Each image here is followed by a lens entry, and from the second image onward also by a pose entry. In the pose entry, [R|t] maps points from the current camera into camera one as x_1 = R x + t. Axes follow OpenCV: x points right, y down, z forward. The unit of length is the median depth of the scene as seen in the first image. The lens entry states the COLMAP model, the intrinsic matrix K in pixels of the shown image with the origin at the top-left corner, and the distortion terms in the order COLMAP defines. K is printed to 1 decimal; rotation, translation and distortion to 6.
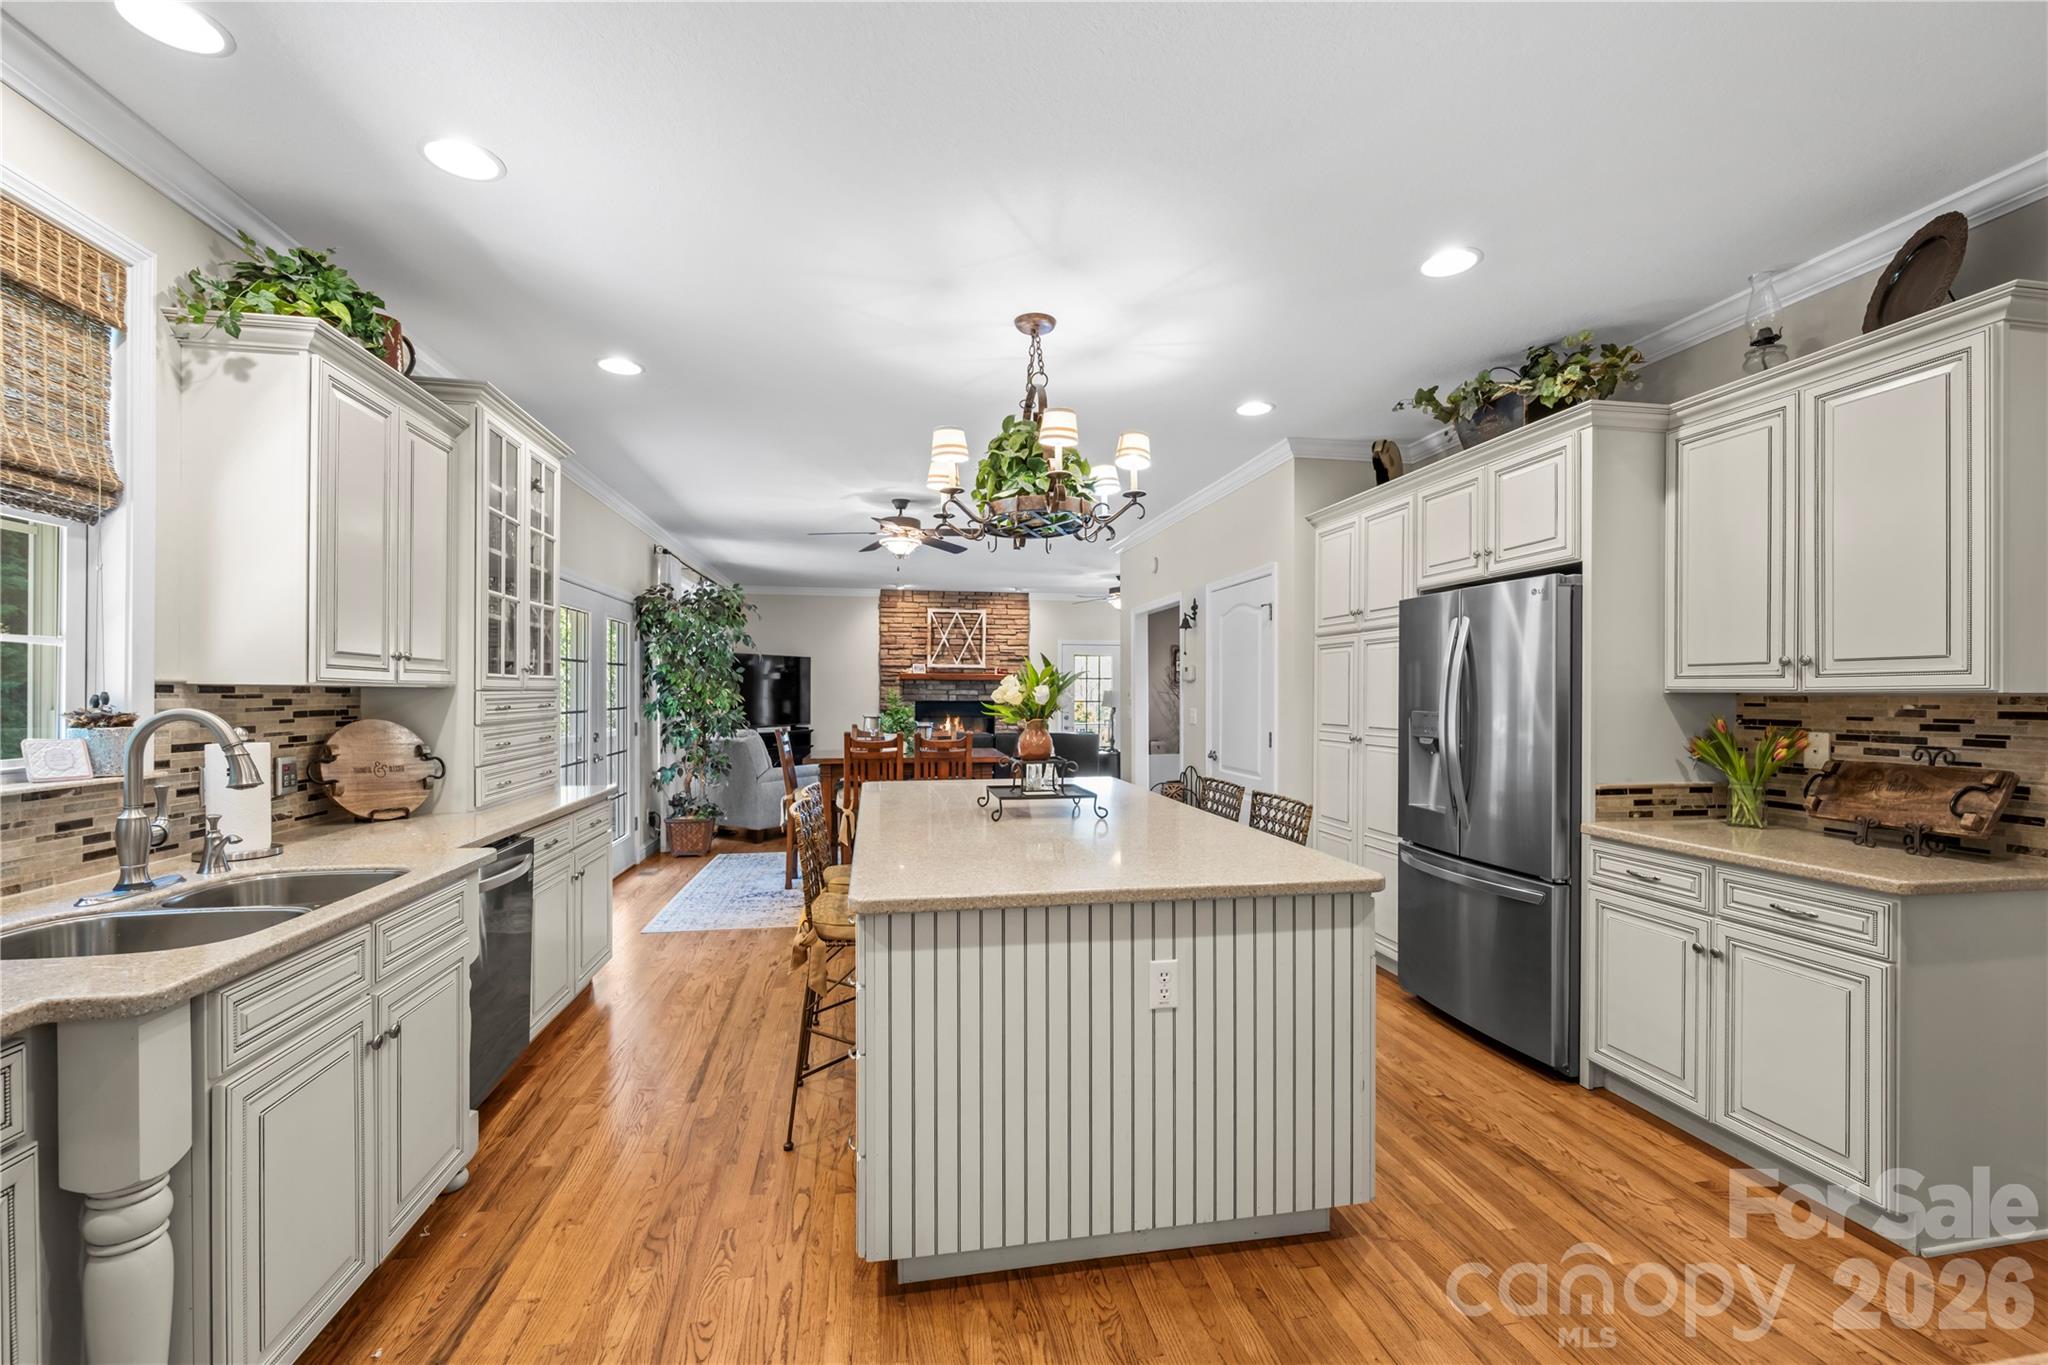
lens RADIAL K [[855.0, 0, 1024.0], [0, 855.0, 699.4], [0, 0, 1]] dist [-0.004018, -0.001700]
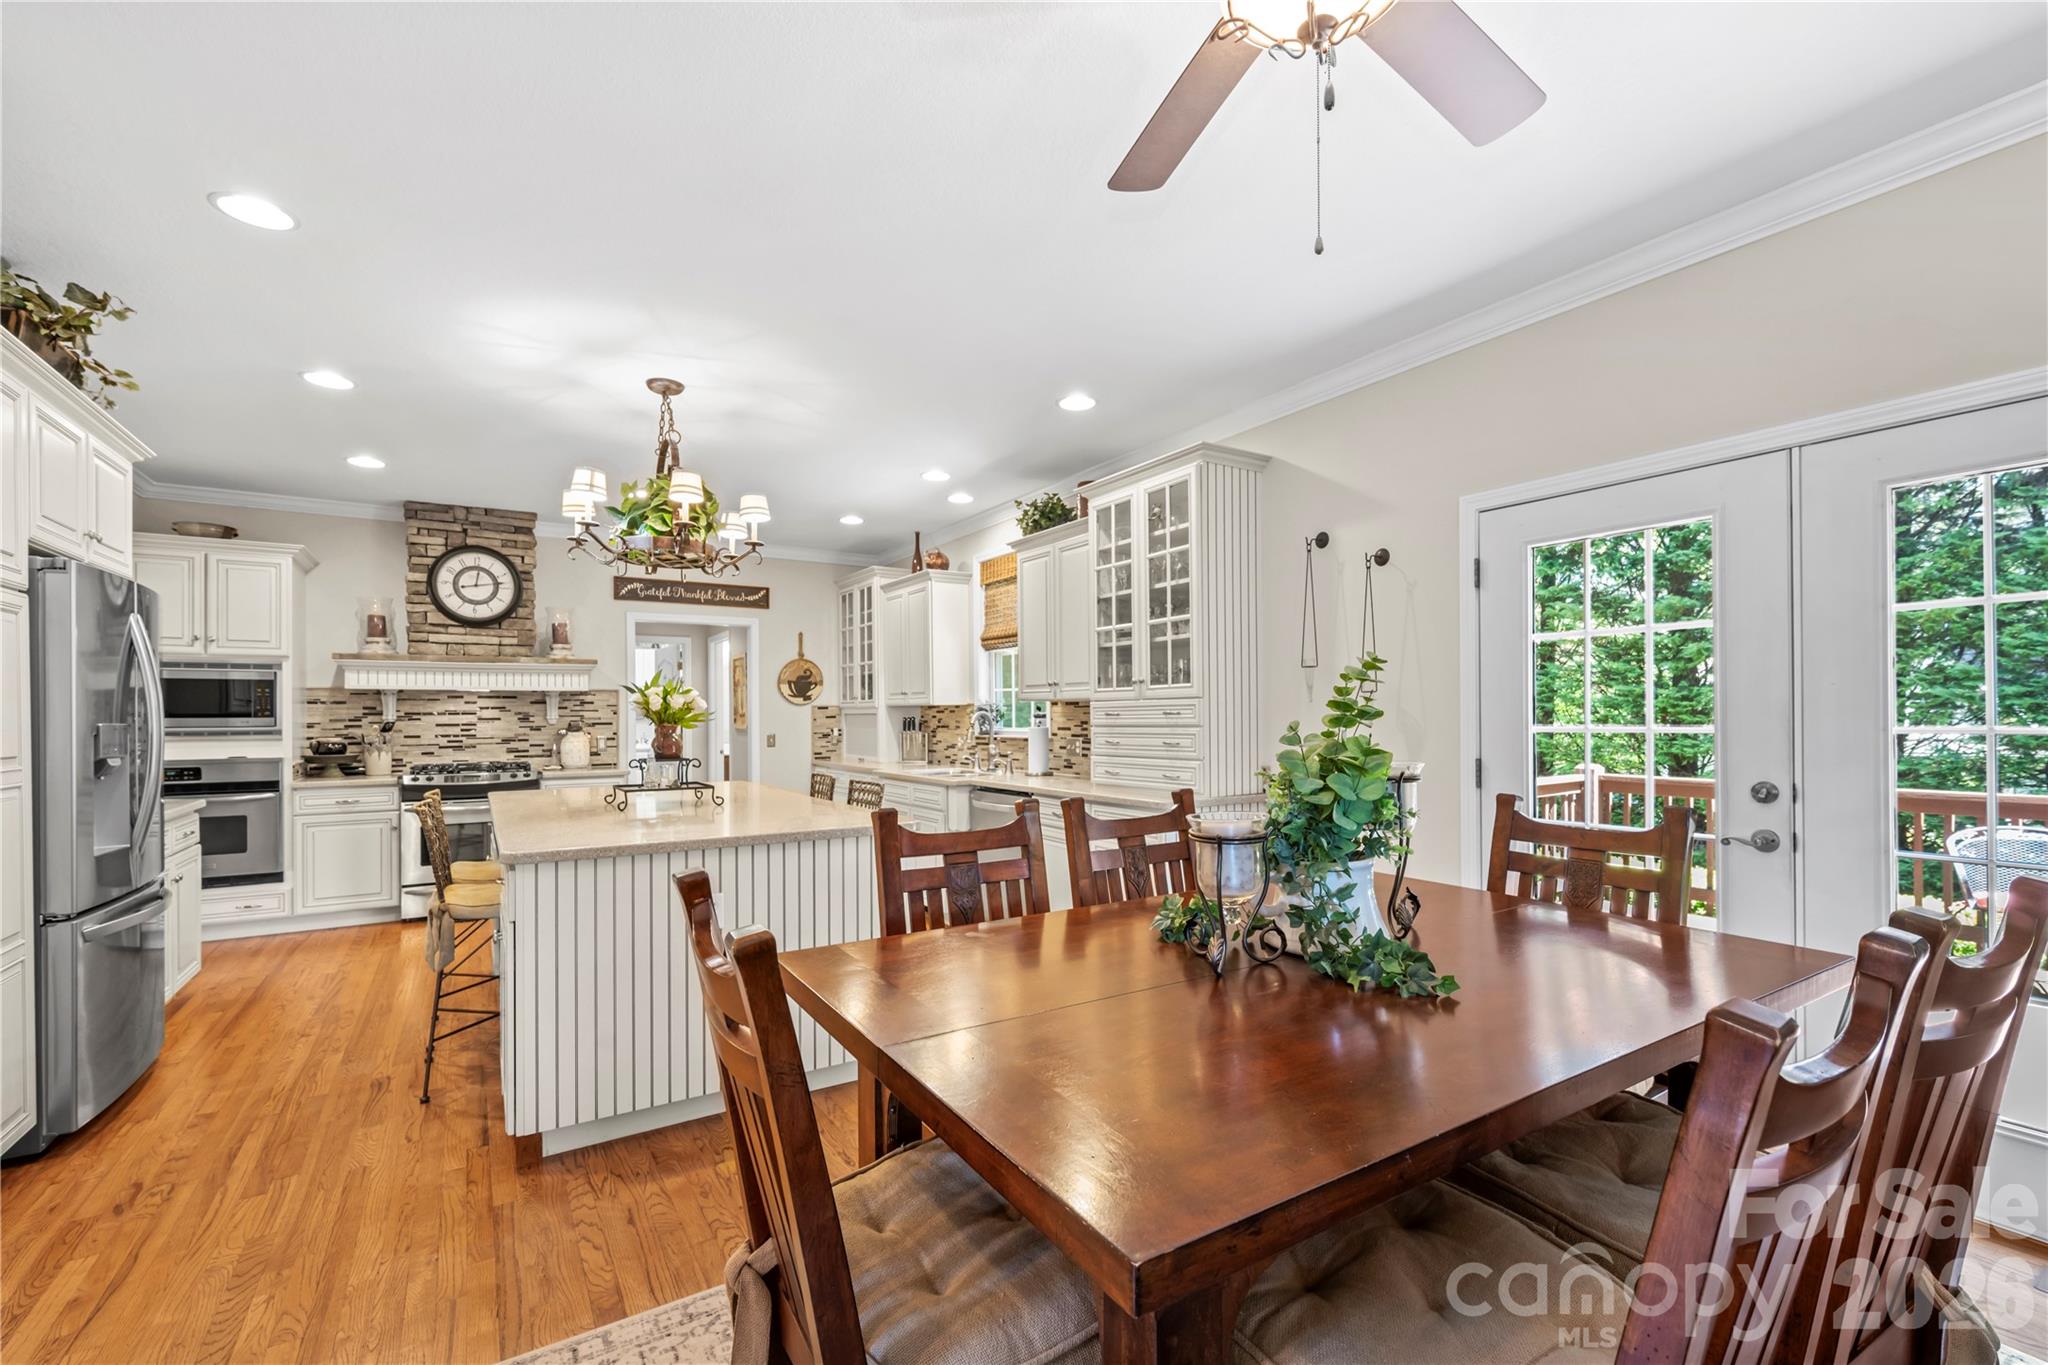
lens RADIAL K [[855.0, 0, 1045.2], [0, 855.0, 711.7], [0, 0, 1]] dist [-0.004018, -0.001700]
pose [[-0.919128, 0.002354, -0.393951, -0.011982], [0.001503, 0.999996, 0.002470, 0.003393], [0.393955, 0.001678, -0.919128, 2.664559]]
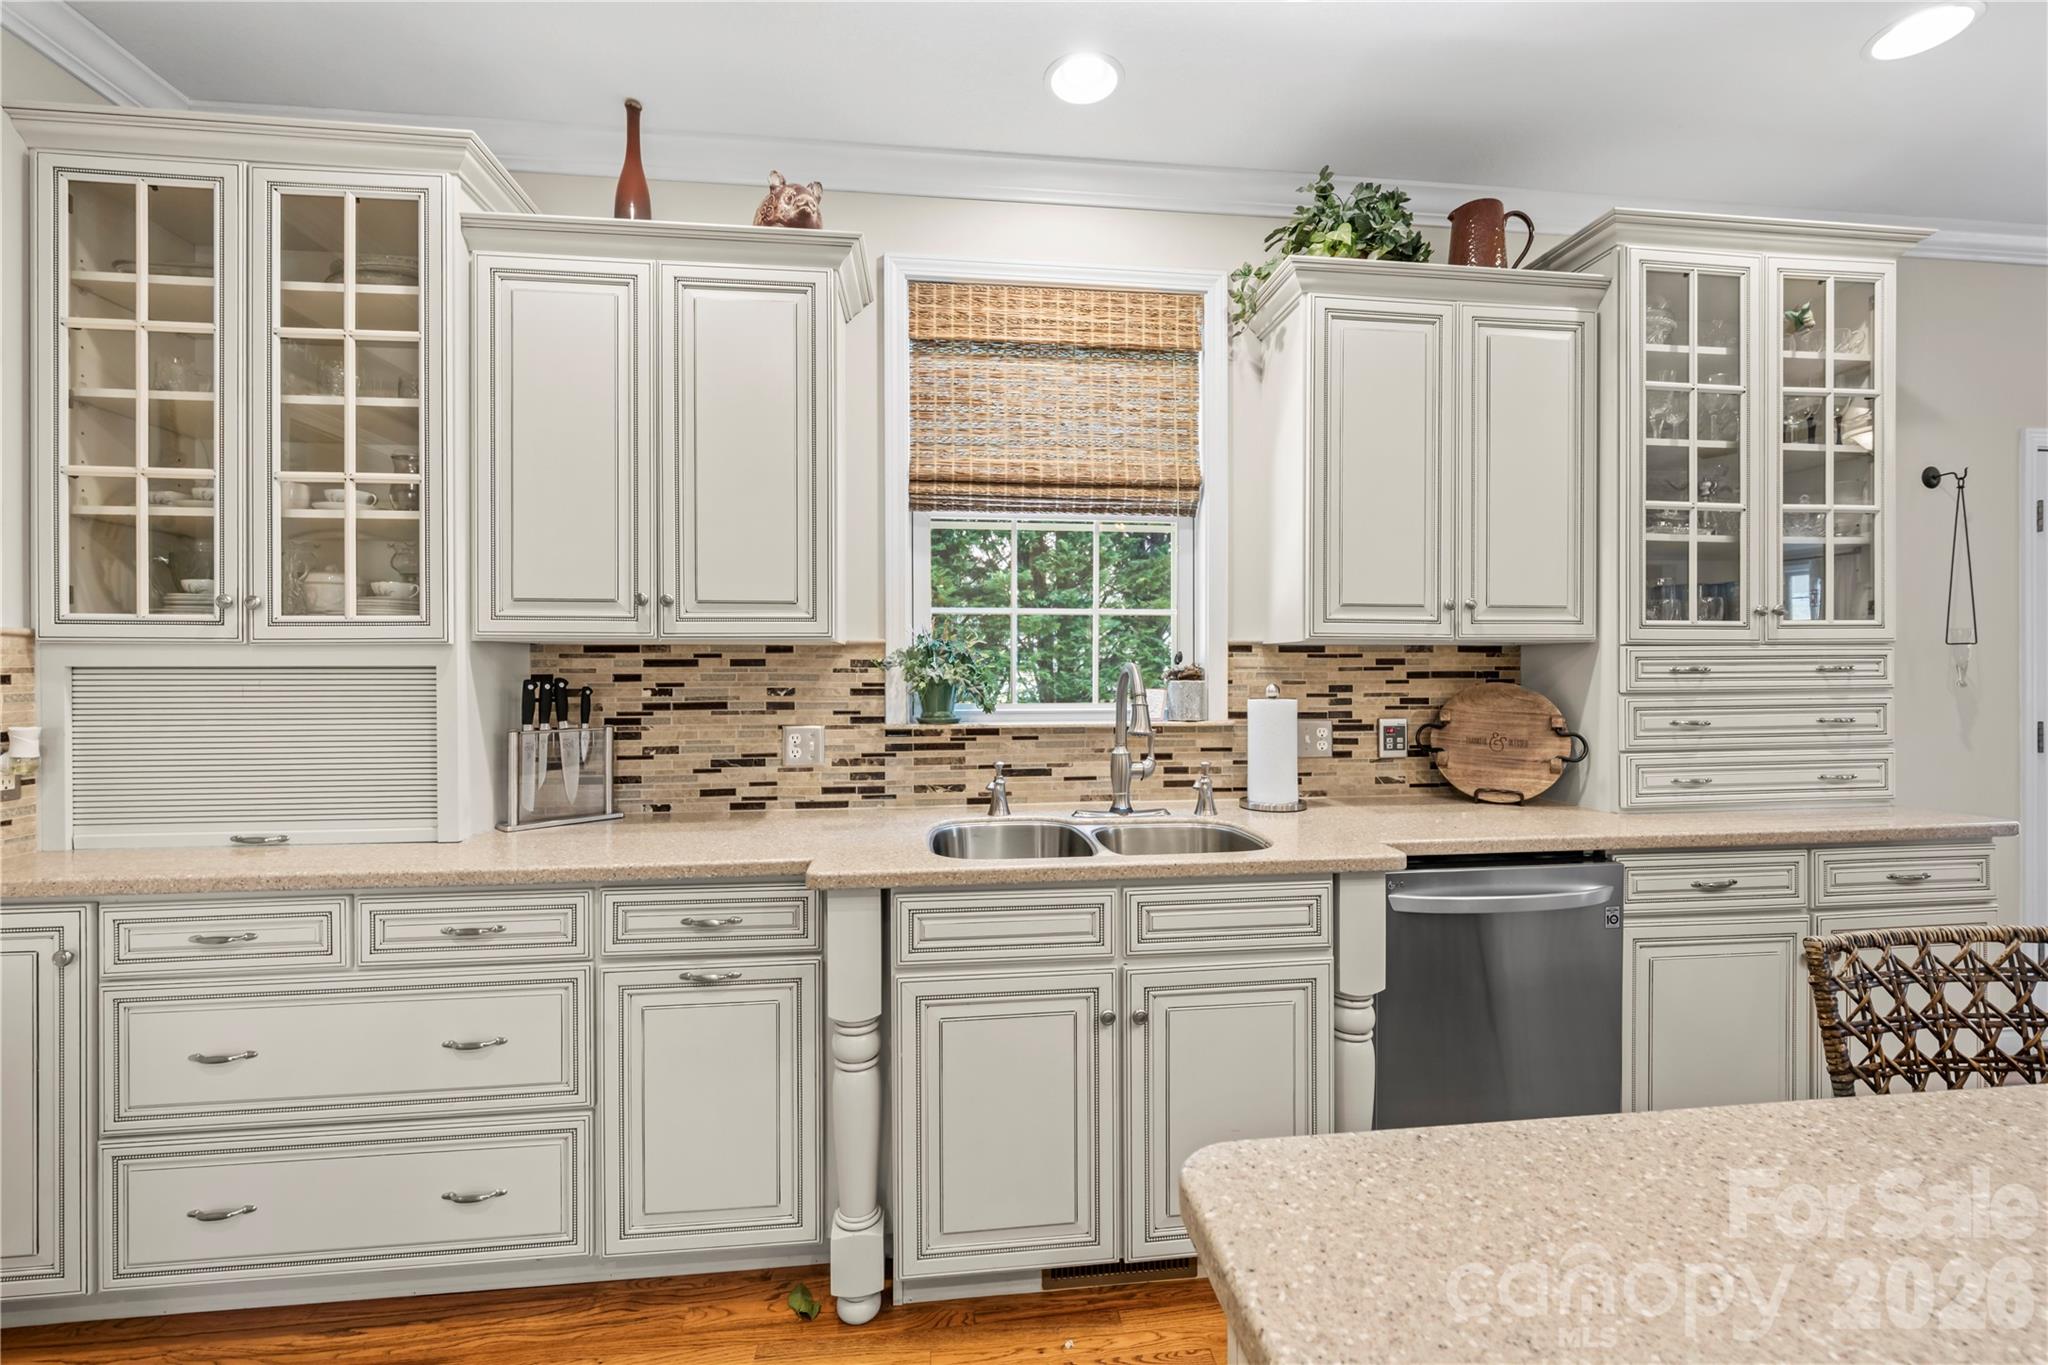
lens RADIAL K [[855.0, 0, 1021.7], [0, 855.0, 674.9], [0, 0, 1]] dist [-0.004018, -0.001700]
pose [[-0.059086, 0.002121, -0.998251, 0.121158], [-0.004054, 0.999989, 0.002364, 0.017196], [0.998245, 0.004187, -0.059076, 0.632797]]
